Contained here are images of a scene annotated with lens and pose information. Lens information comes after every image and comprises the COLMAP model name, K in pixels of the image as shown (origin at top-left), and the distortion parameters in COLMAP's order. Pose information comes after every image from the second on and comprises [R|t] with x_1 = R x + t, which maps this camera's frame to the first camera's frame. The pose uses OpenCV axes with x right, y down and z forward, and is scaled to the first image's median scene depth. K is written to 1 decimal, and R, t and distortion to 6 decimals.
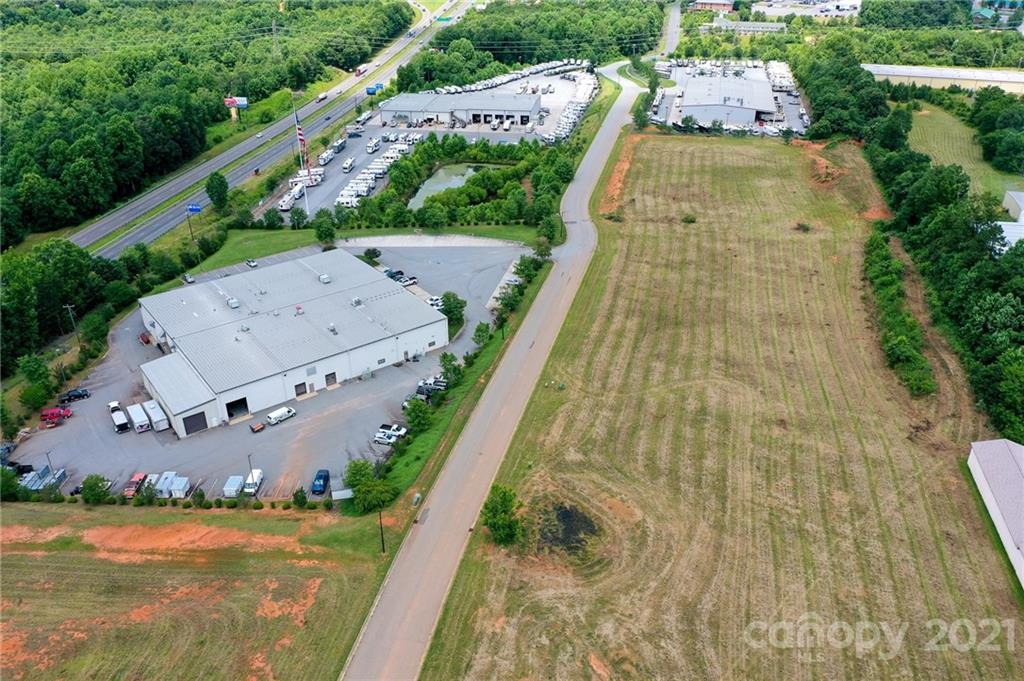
lens RADIAL K [[807.2, 0, 513.6], [0, 807.2, 338.8], [0, 0, 1]] dist [0.005498, -0.002809]
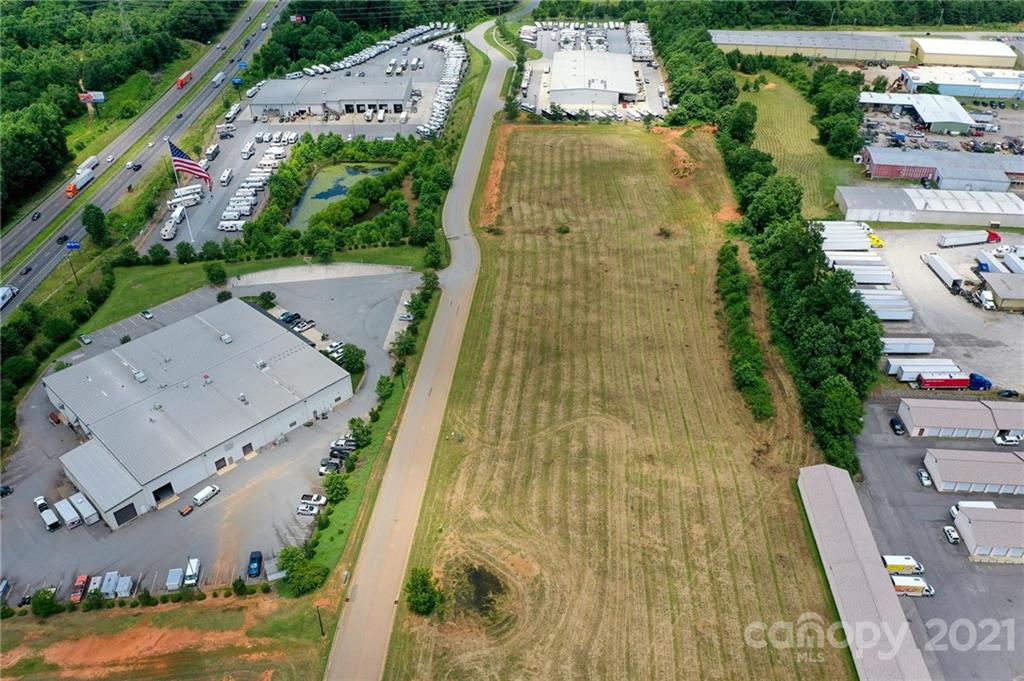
lens RADIAL K [[804.9, 0, 513.8], [0, 804.9, 342.5], [0, 0, 1]] dist [0.005575, -0.000498]
pose [[0.987392, -0.088668, 0.131129, -0.002093], [0.074287, 0.991066, 0.110772, -0.126747], [-0.139780, -0.099635, 0.985157, -0.067739]]
